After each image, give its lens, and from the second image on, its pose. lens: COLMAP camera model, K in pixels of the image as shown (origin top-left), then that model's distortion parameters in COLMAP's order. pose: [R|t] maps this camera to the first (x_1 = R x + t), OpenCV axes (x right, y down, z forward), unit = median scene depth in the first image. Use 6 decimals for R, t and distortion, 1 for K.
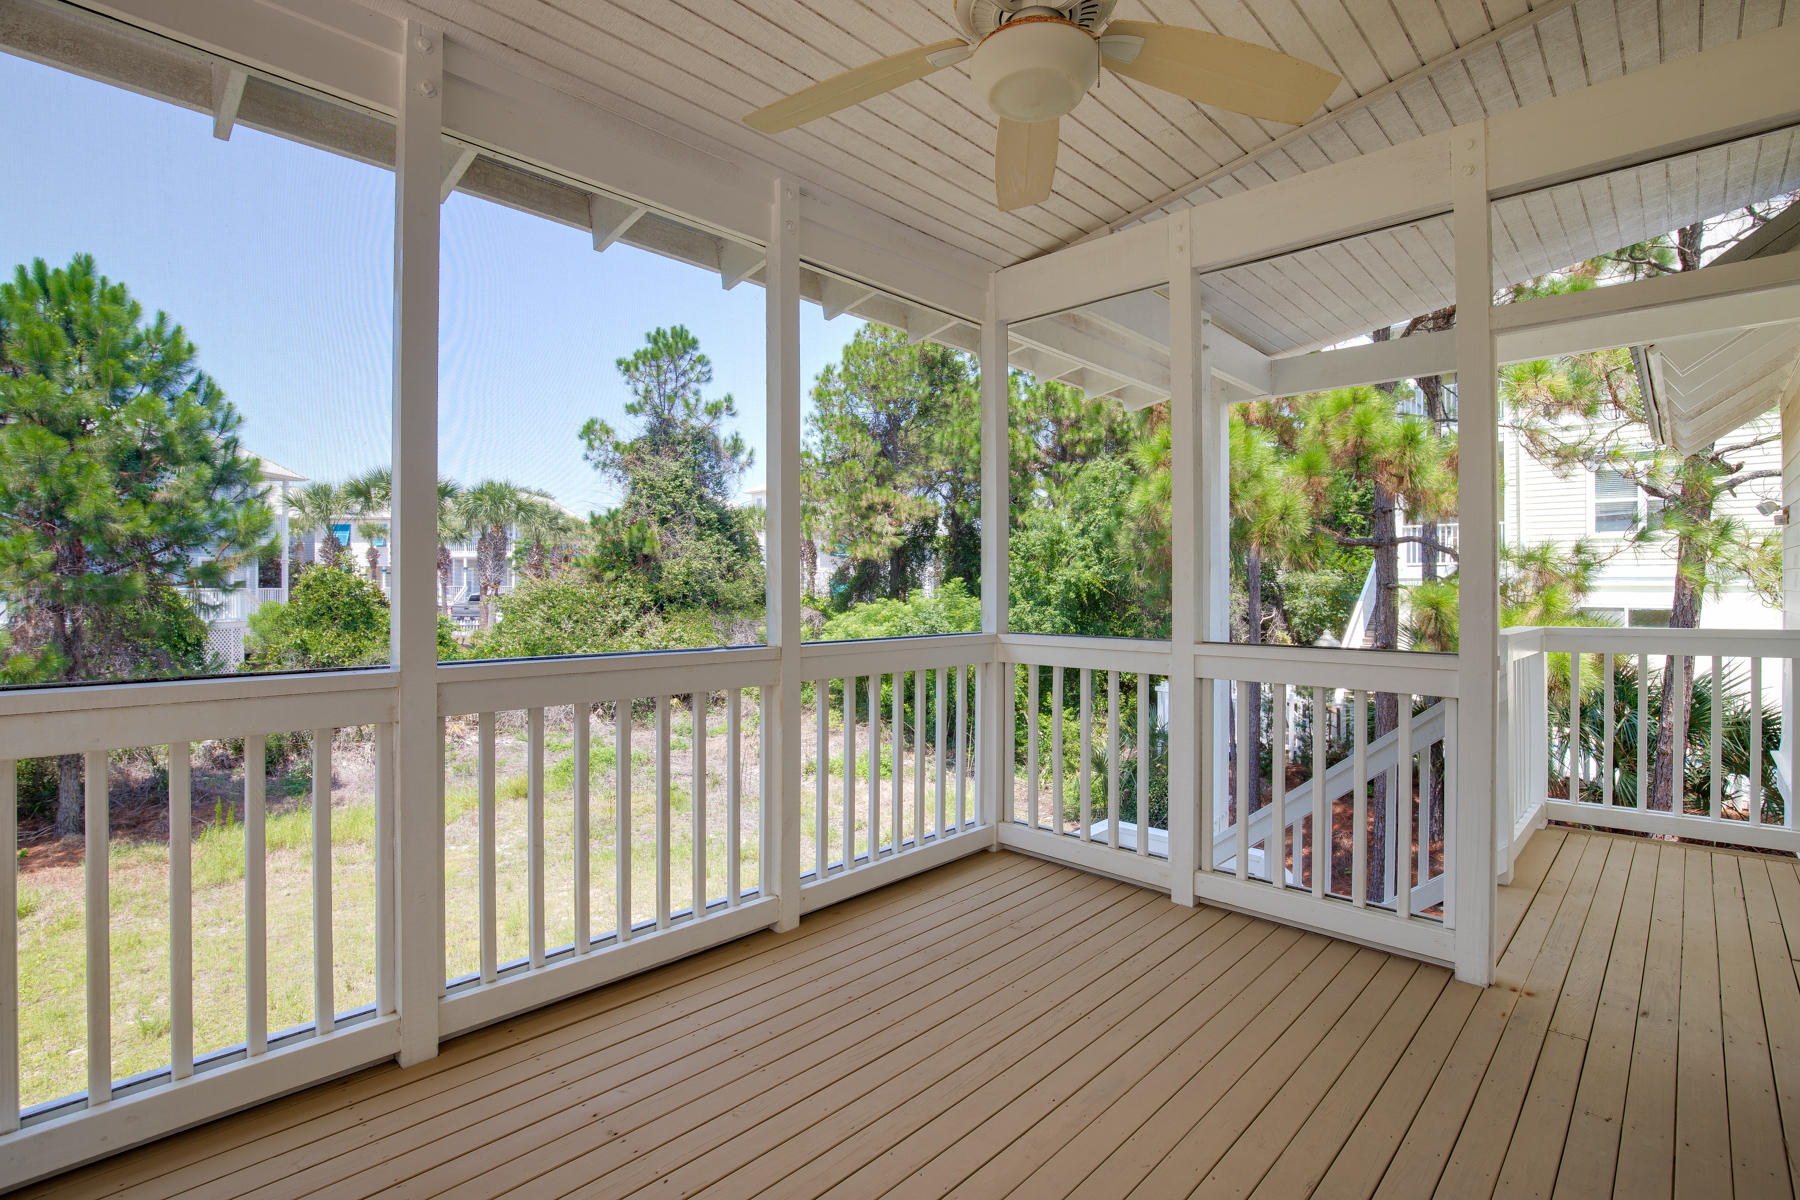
lens RADIAL K [[835.6, 0, 911.8], [0, 835.6, 591.1], [0, 0, 1]] dist [-0.050561, 0.013803]
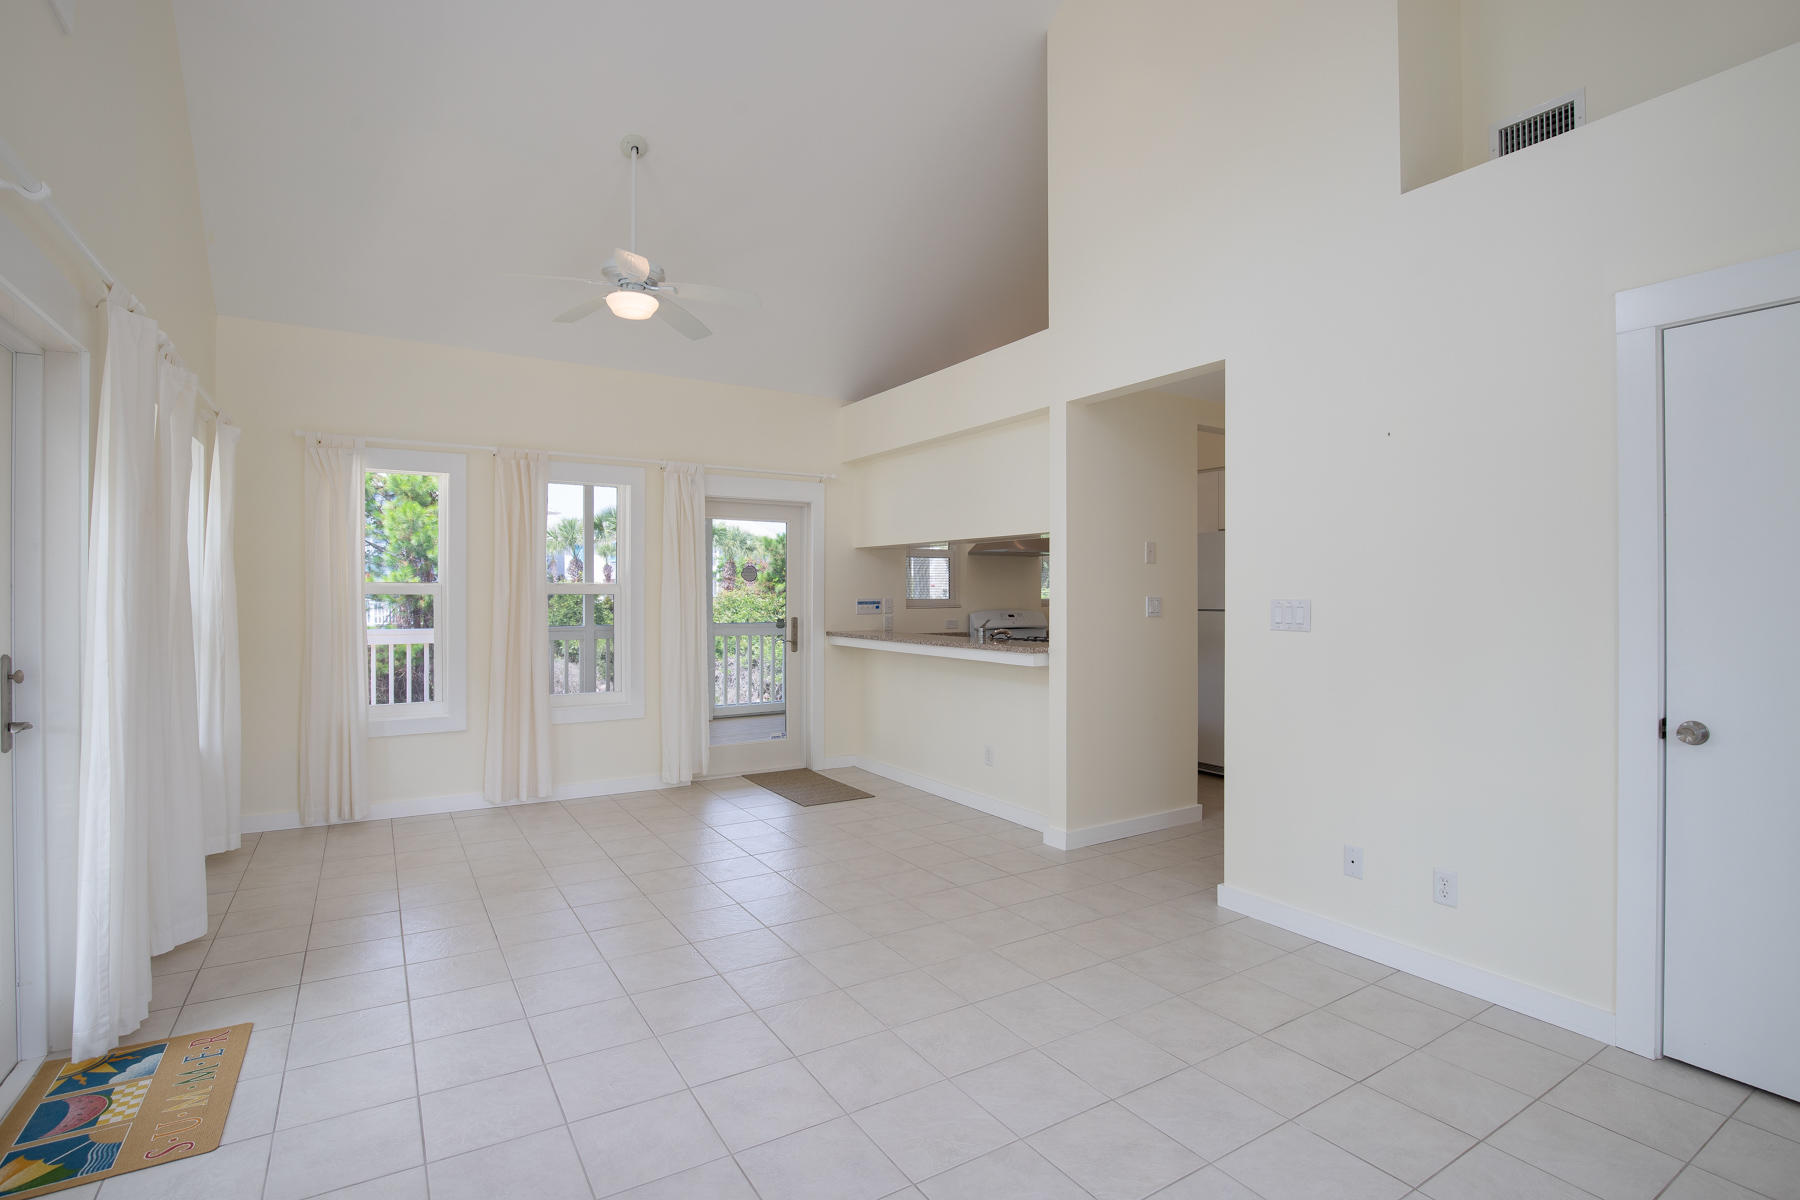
lens RADIAL K [[835.6, 0, 911.8], [0, 835.6, 591.1], [0, 0, 1]] dist [-0.050561, 0.013803]
pose [[0.972534, -0.008315, -0.232612, 0.114708], [0.006285, 0.999935, -0.009465, -0.000631], [0.232676, 0.007743, 0.972523, -0.156573]]
